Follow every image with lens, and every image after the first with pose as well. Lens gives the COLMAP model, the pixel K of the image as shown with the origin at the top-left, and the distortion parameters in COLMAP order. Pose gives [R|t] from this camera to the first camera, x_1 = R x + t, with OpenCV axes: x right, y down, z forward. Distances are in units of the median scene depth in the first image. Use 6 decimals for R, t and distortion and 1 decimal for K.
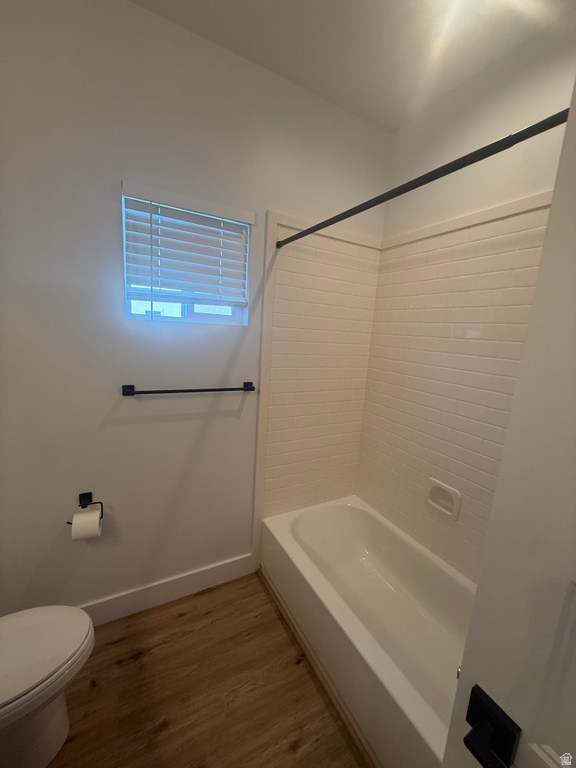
lens RADIAL K [[307.5, 0, 286.7], [0, 307.5, 380.6], [0, 0, 1]] dist [0.002028, -0.000665]
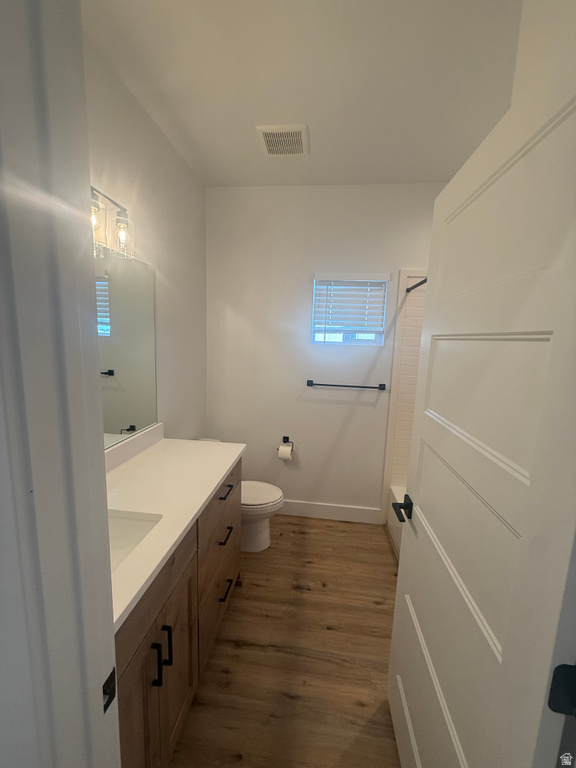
lens RADIAL K [[307.5, 0, 286.2], [0, 307.5, 390.4], [0, 0, 1]] dist [0.002028, -0.000665]
pose [[0.814811, 0.053518, -0.577251, 0.385761], [-0.081965, 0.996362, -0.023322, 0.117655], [0.573903, 0.066317, 0.816234, -0.511370]]
